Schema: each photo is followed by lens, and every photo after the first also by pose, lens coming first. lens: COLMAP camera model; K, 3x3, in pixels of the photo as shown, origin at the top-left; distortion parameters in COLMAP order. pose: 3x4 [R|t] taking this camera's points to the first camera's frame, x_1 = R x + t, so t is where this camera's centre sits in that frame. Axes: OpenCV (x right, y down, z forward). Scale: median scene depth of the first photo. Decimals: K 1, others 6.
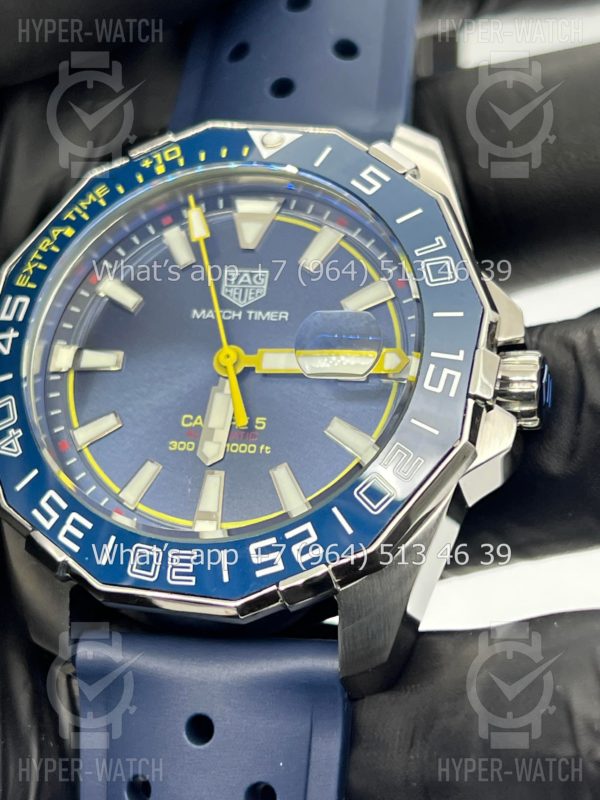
lens RADIAL K [[1915.0, 0, 294.4], [0, 1915.0, 379.9], [0, 0, 1]] dist [0.117617, 0.000000]
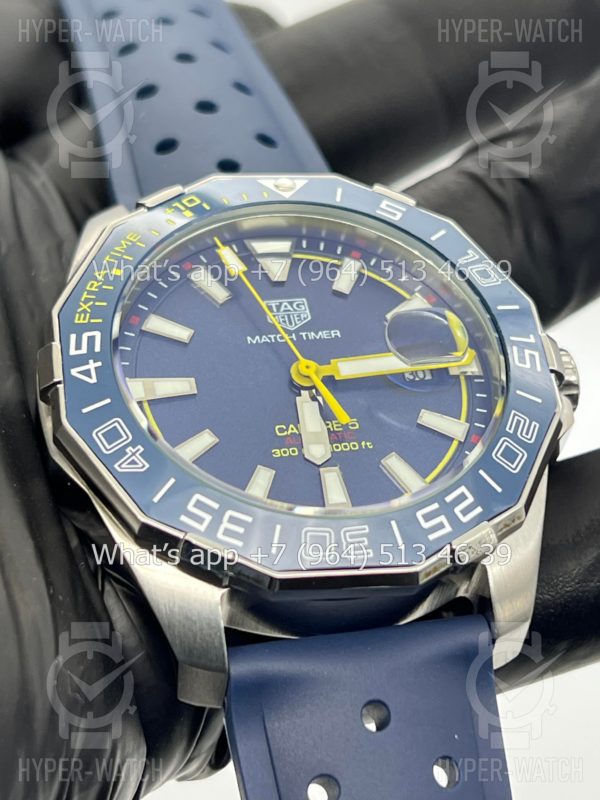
lens RADIAL K [[1915.0, 0, 276.1], [0, 1915.0, 373.4], [0, 0, 1]] dist [0.117617, 0.000000]
pose [[0.884762, -0.044947, 0.463870, -0.531408], [0.155221, 0.966930, -0.202369, 0.198268], [-0.439434, 0.251051, 0.862480, 0.114734]]
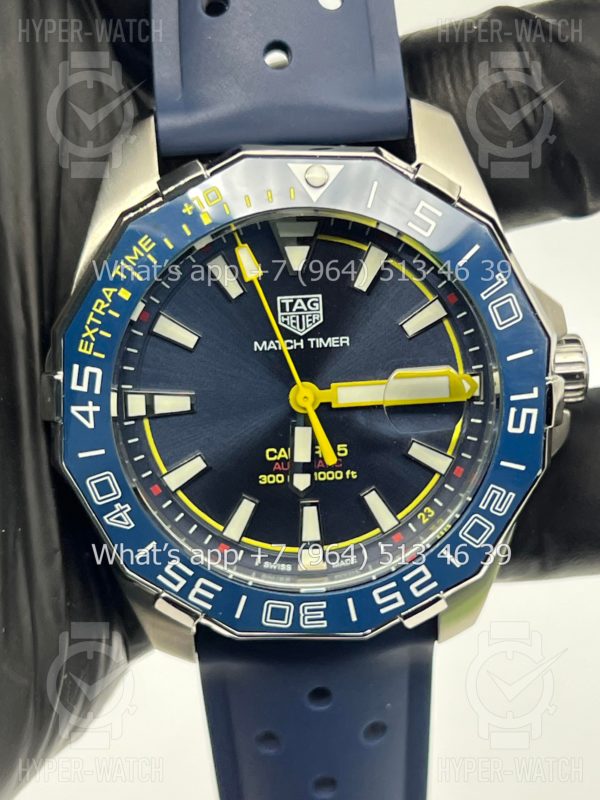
lens RADIAL K [[1915.0, 0, 277.2], [0, 1915.0, 379.8], [0, 0, 1]] dist [0.117617, 0.000000]
pose [[0.947252, -0.218483, 0.234478, -0.295835], [0.054931, 0.831473, 0.552843, -0.607121], [-0.315749, -0.510802, 0.799615, 0.164496]]
